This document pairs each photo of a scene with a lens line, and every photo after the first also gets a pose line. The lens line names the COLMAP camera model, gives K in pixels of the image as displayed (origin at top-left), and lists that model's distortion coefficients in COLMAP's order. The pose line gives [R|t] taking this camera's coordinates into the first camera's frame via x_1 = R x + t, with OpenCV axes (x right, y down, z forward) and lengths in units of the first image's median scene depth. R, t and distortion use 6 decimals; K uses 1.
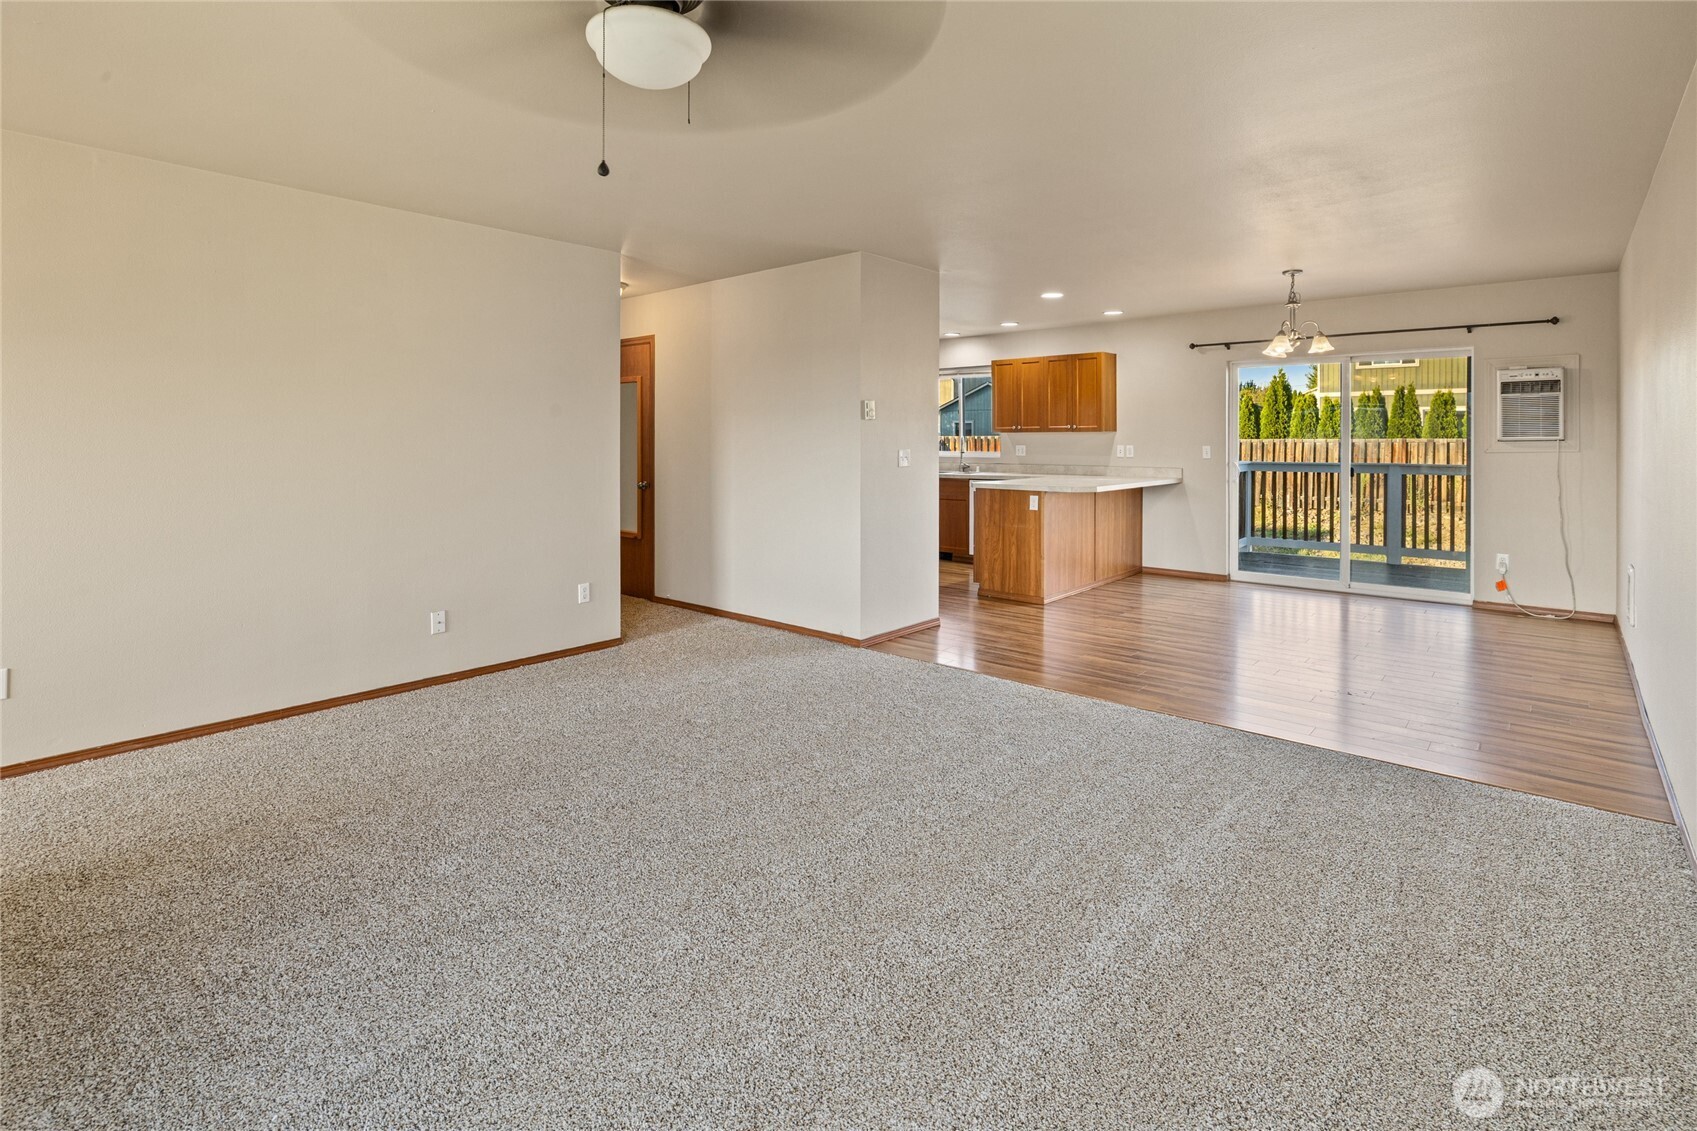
lens RADIAL K [[805.2, 0, 841.6], [0, 805.2, 445.4], [0, 0, 1]] dist [0.000758, 0.000188]
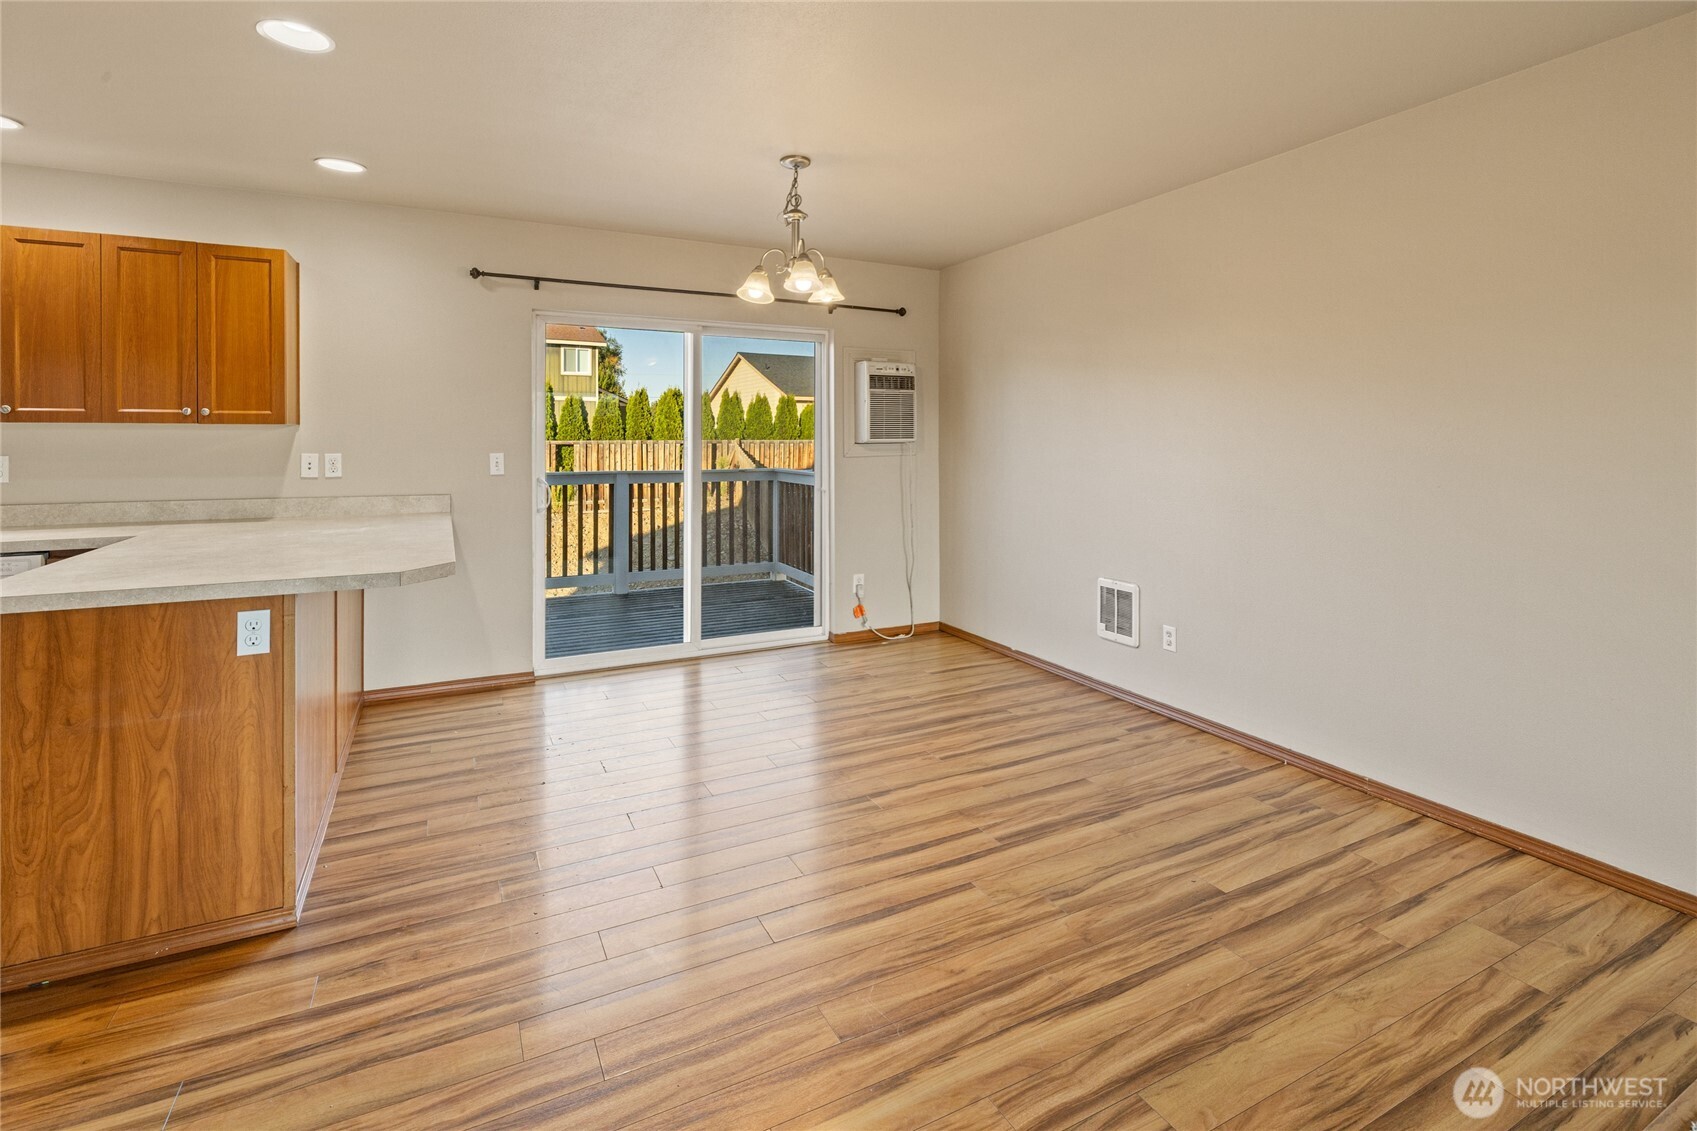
lens RADIAL K [[805.2, 0, 873.8], [0, 805.2, 441.1], [0, 0, 1]] dist [0.000758, 0.000188]
pose [[0.357754, 0.000788, 0.933816, 0.019796], [0.006167, 0.999976, -0.003206, -0.004834], [-0.933796, 0.006906, 0.357740, 0.629484]]
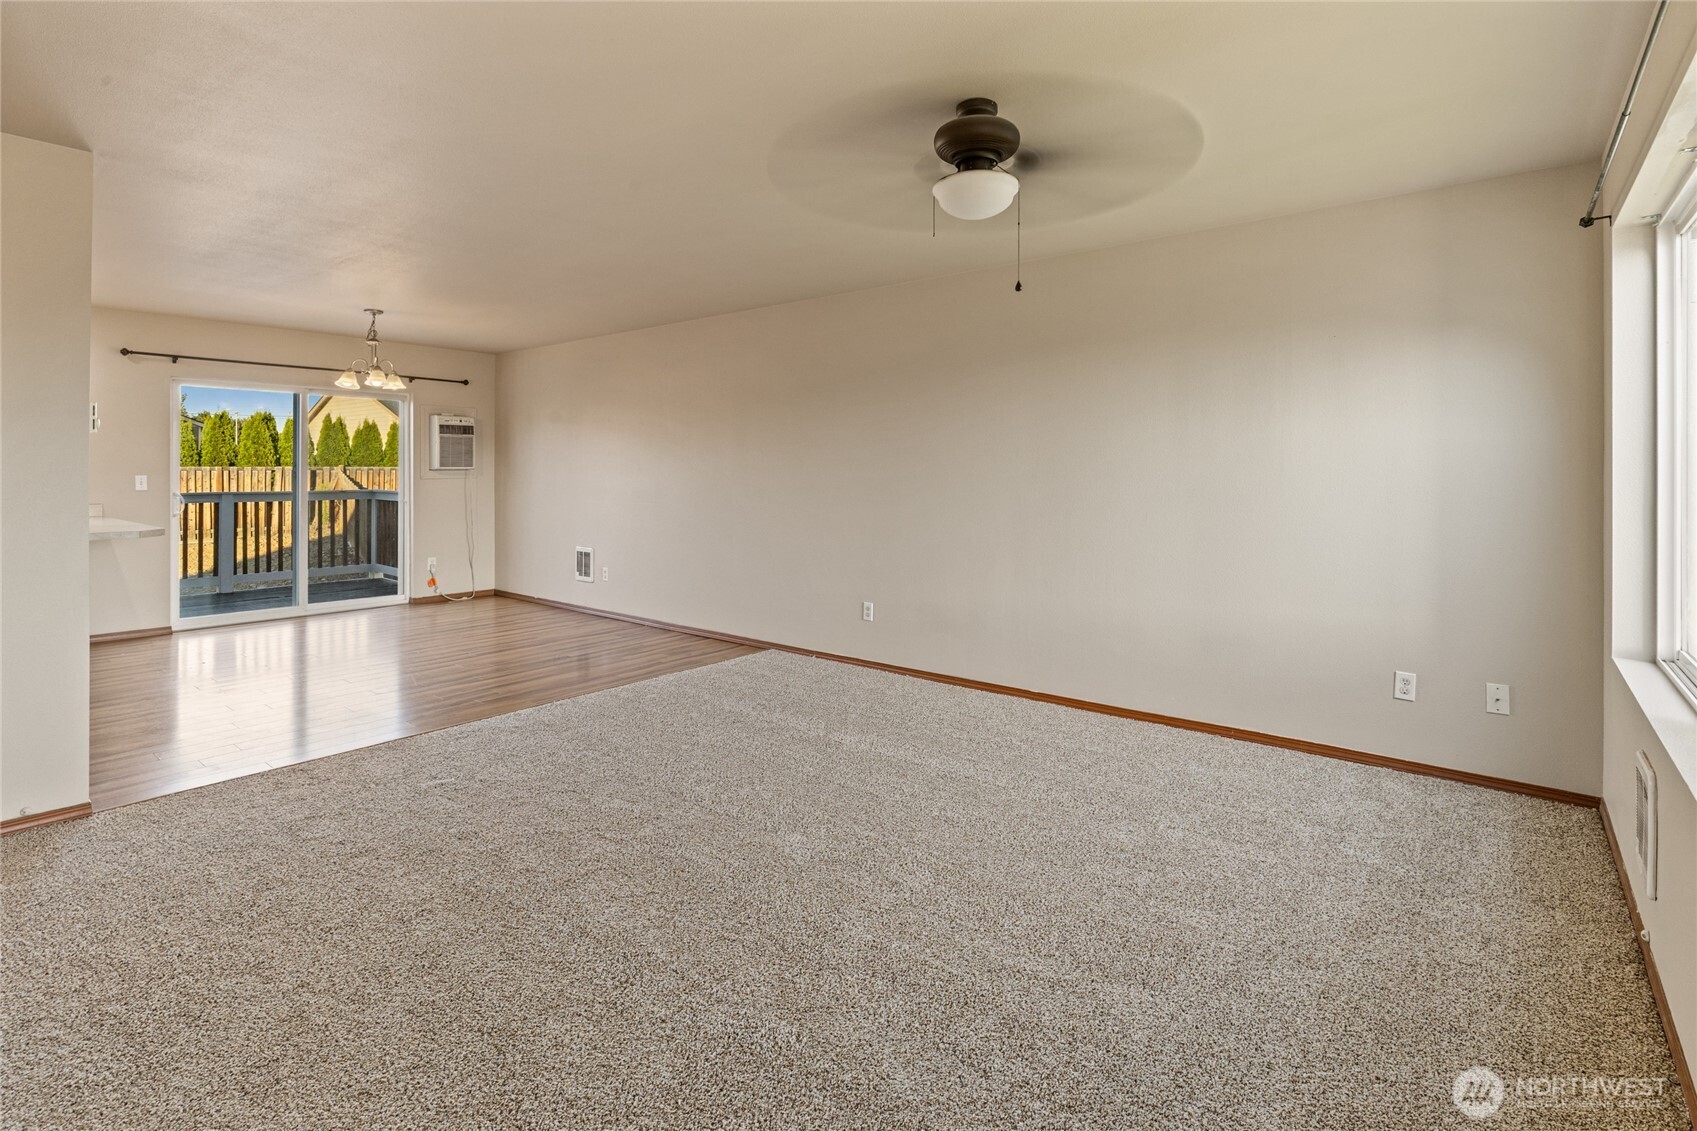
lens RADIAL K [[805.2, 0, 856.7], [0, 805.2, 472.6], [0, 0, 1]] dist [0.000758, 0.000188]
pose [[-0.033974, -0.002547, 0.999419, -0.453367], [0.002606, 0.999993, 0.002637, -0.002759], [-0.999419, 0.002695, -0.033967, 0.341148]]
